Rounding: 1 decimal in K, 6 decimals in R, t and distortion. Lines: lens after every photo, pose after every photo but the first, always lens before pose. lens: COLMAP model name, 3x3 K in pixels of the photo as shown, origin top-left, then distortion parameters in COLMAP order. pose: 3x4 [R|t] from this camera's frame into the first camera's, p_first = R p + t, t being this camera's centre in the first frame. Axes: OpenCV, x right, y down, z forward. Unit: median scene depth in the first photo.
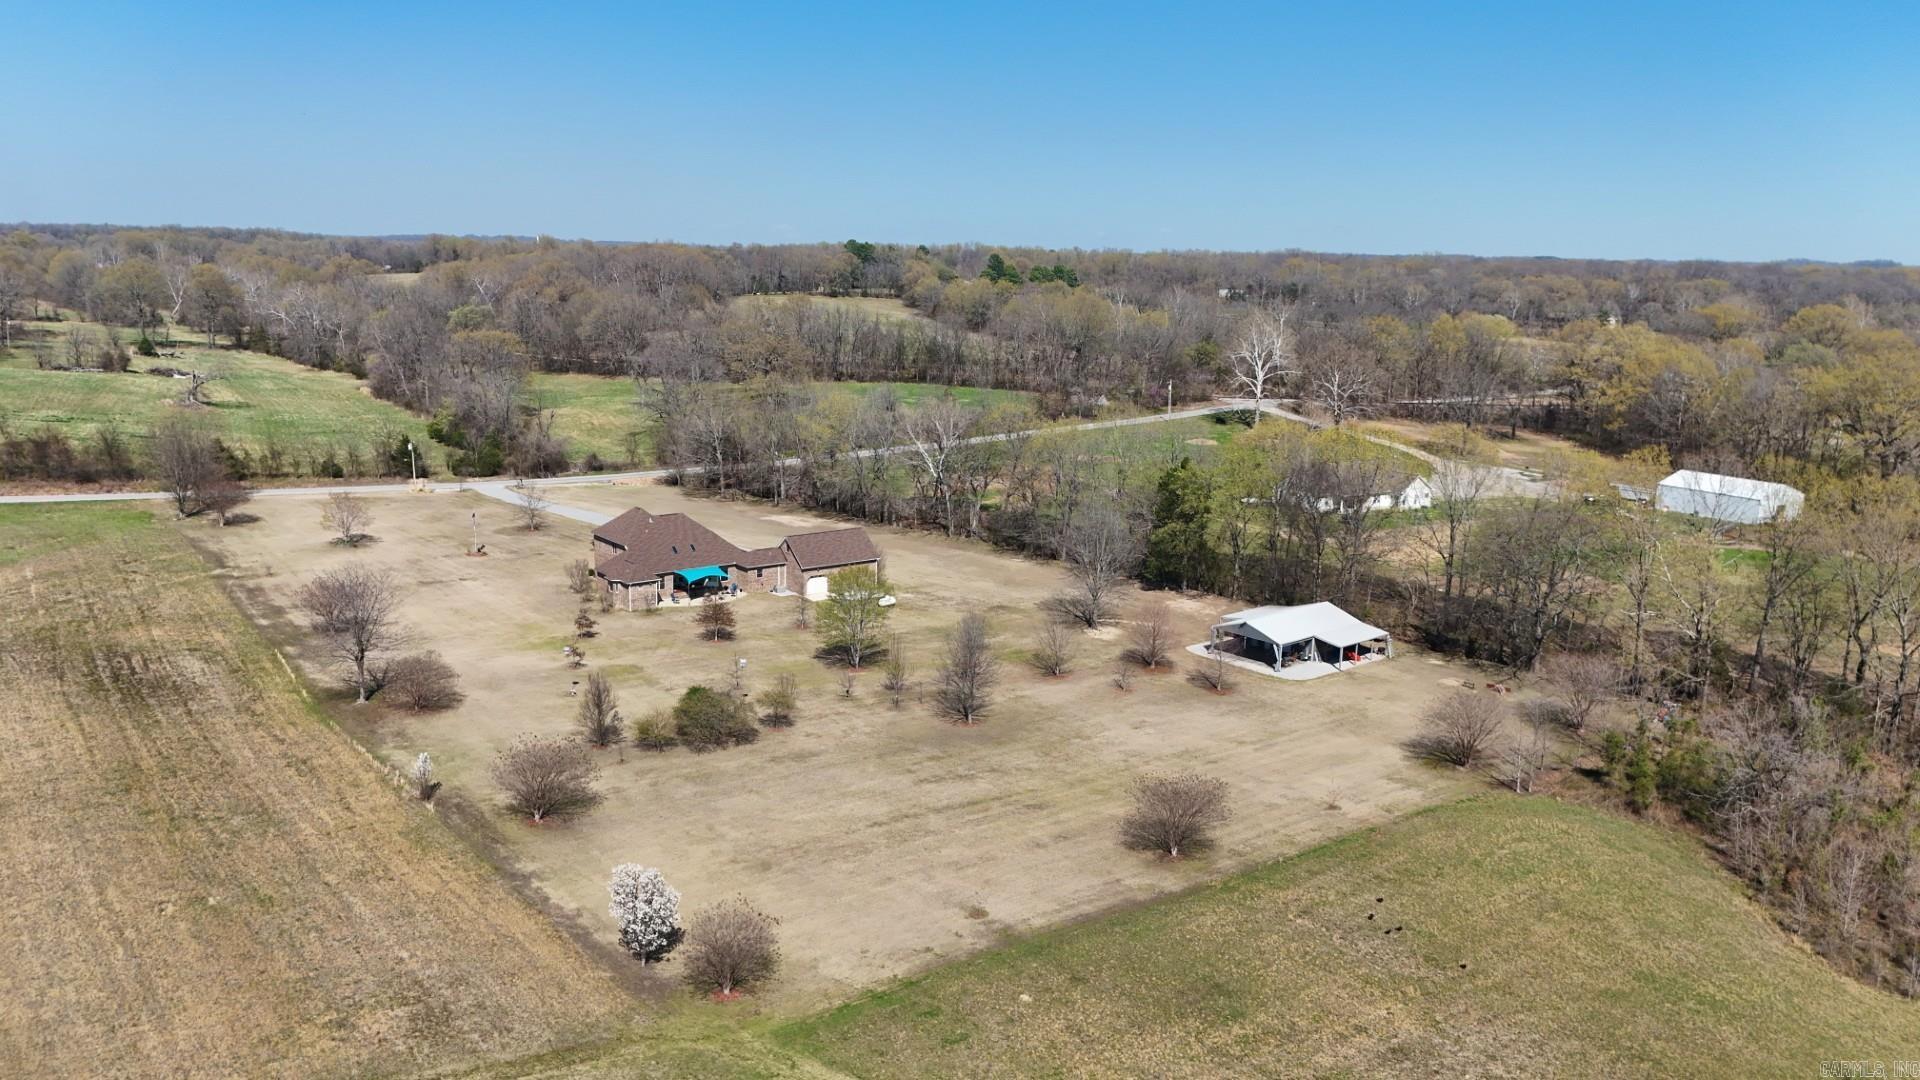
lens RADIAL K [[1408.0, 0, 960.0], [0, 1408.0, 540.0], [0, 0, 1]] dist [0.087393, -0.086623]
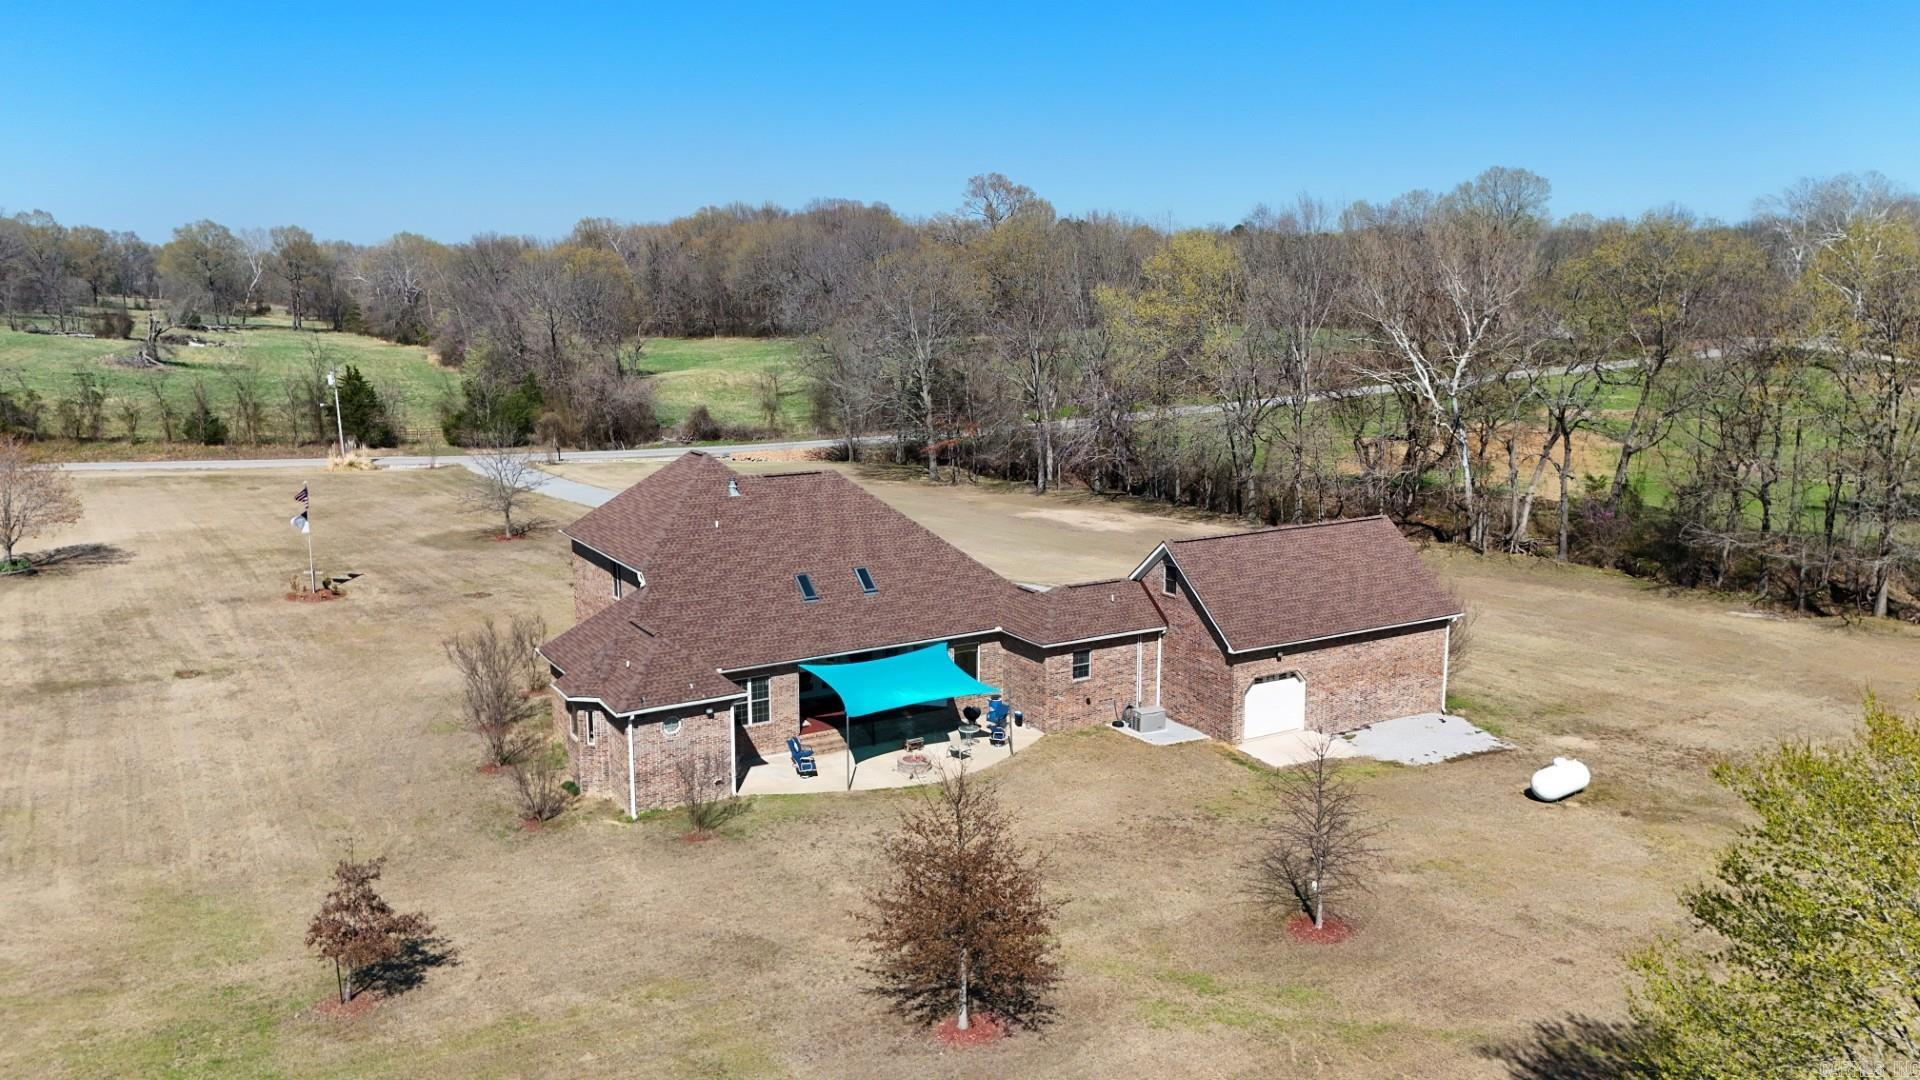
lens RADIAL K [[1408.0, 0, 960.0], [0, 1408.0, 540.0], [0, 0, 1]] dist [0.087393, -0.086623]
pose [[0.991309, -0.002291, -0.131538, -0.129620], [-0.000434, 0.999786, -0.020684, 0.003167], [0.131557, 0.020562, 0.991095, 0.705221]]
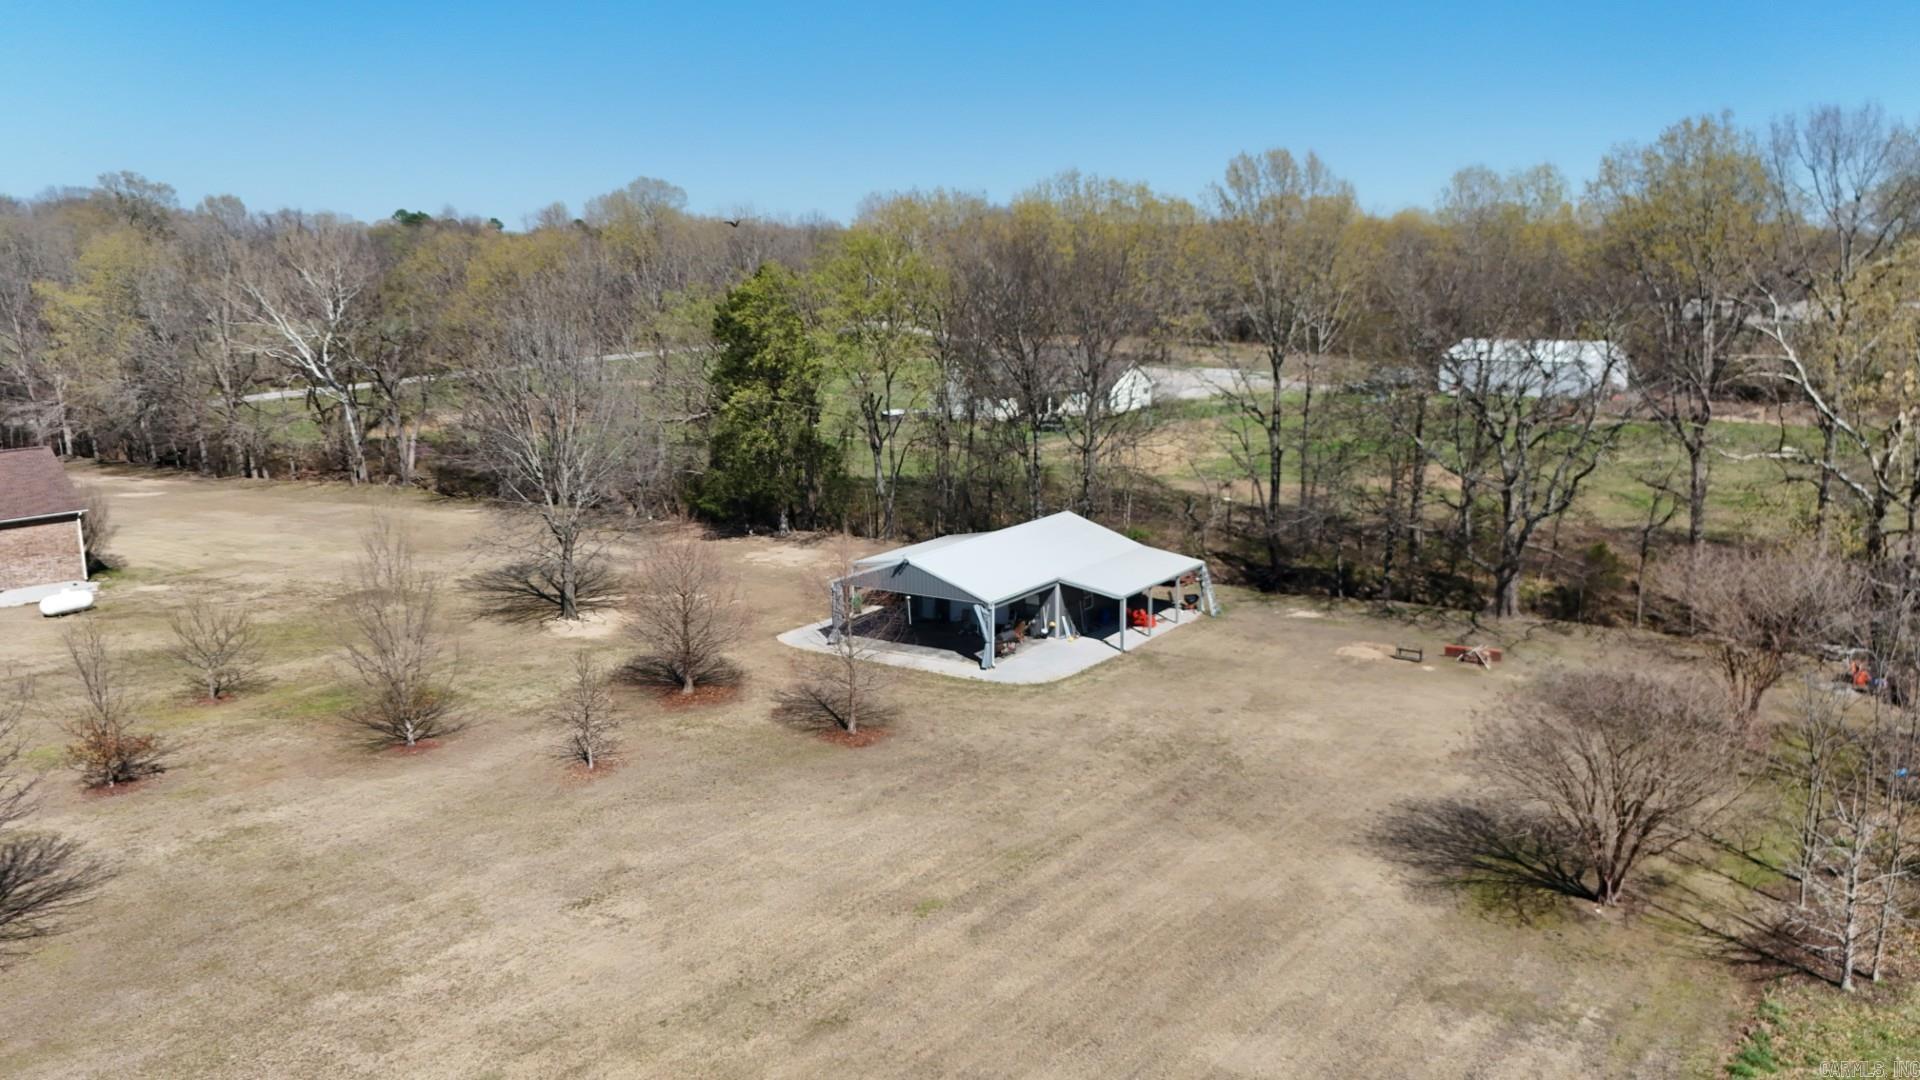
lens RADIAL K [[1408.0, 0, 960.0], [0, 1408.0, 540.0], [0, 0, 1]] dist [0.087393, -0.086623]
pose [[0.966845, -0.080897, 0.242212, 0.102124], [0.083444, 0.996512, -0.000259, 0.047046], [-0.241346, 0.020461, 0.970223, 0.515971]]
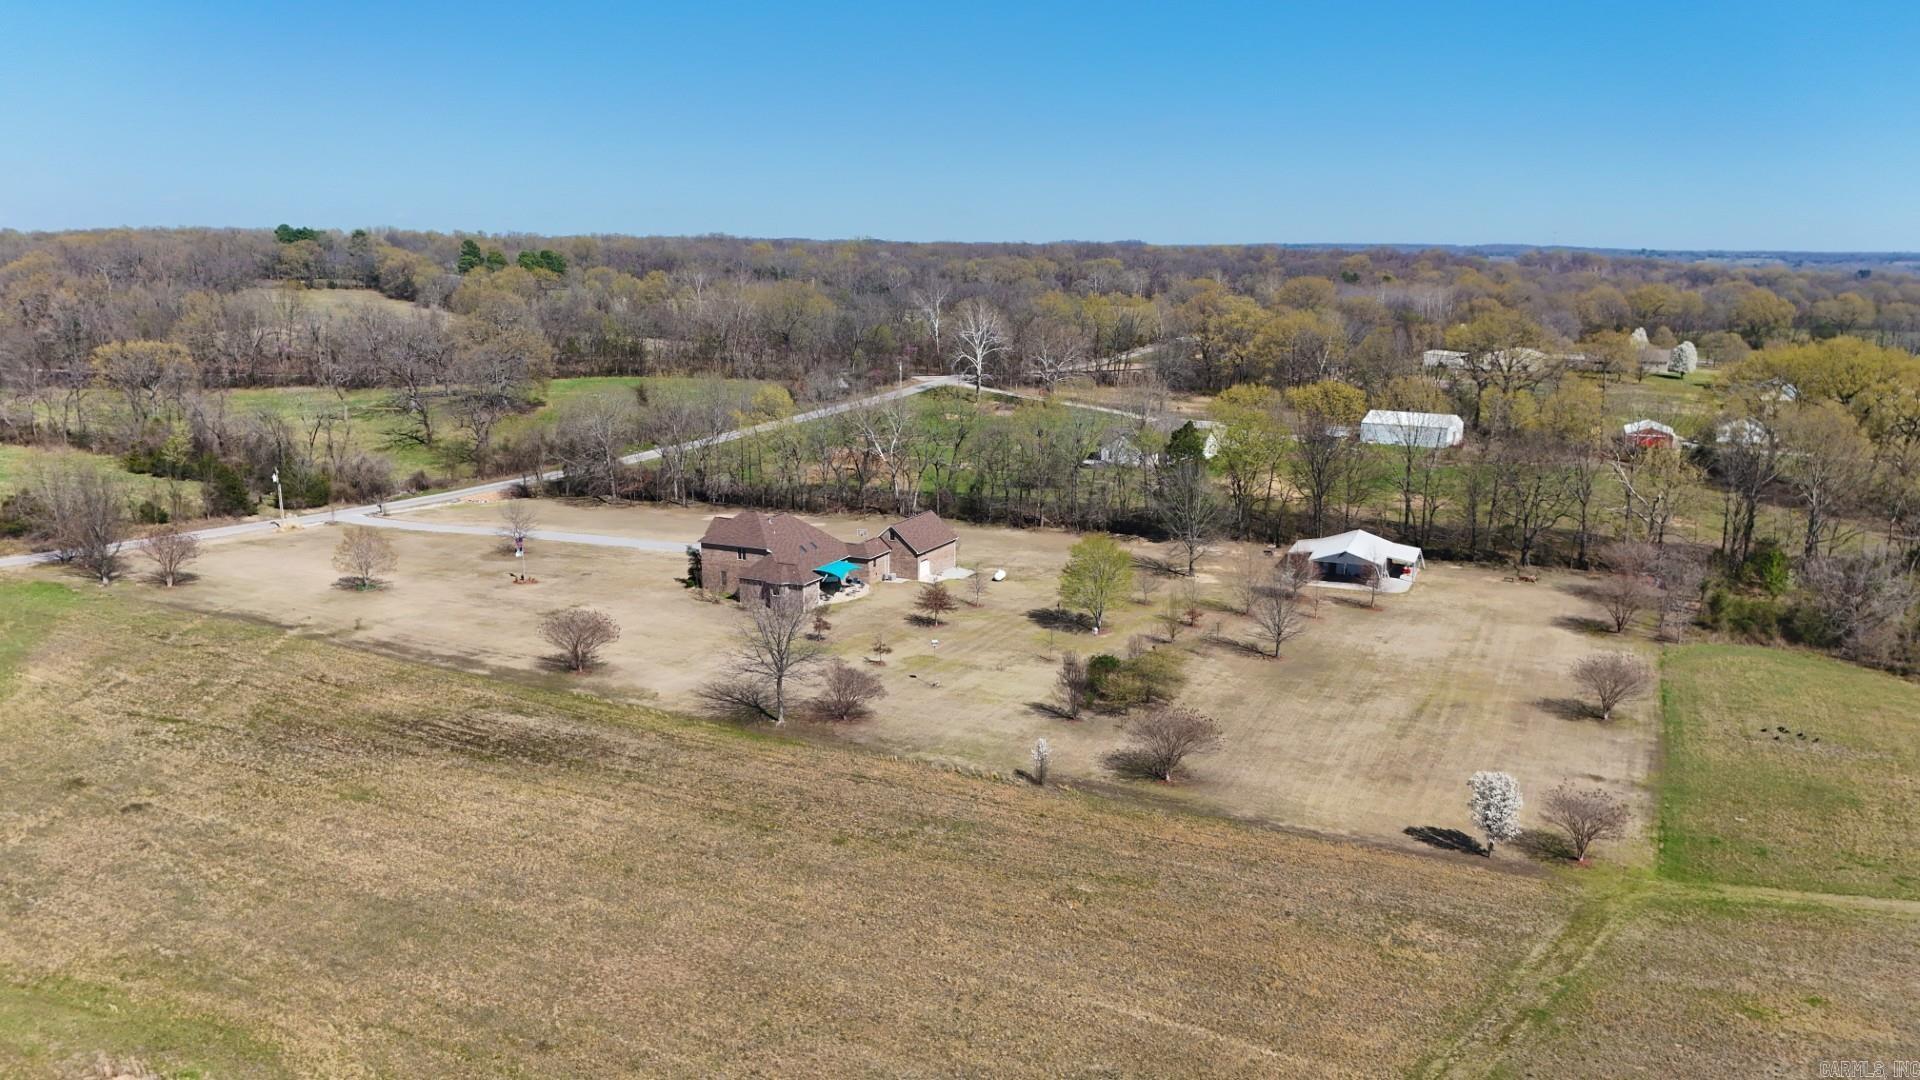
lens RADIAL K [[1408.0, 0, 960.0], [0, 1408.0, 540.0], [0, 0, 1]] dist [0.087393, -0.086623]
pose [[0.893983, -0.105285, 0.435556, -0.531413], [0.100412, 0.994356, 0.034264, -0.021956], [-0.436705, 0.013104, 0.899509, 0.062984]]
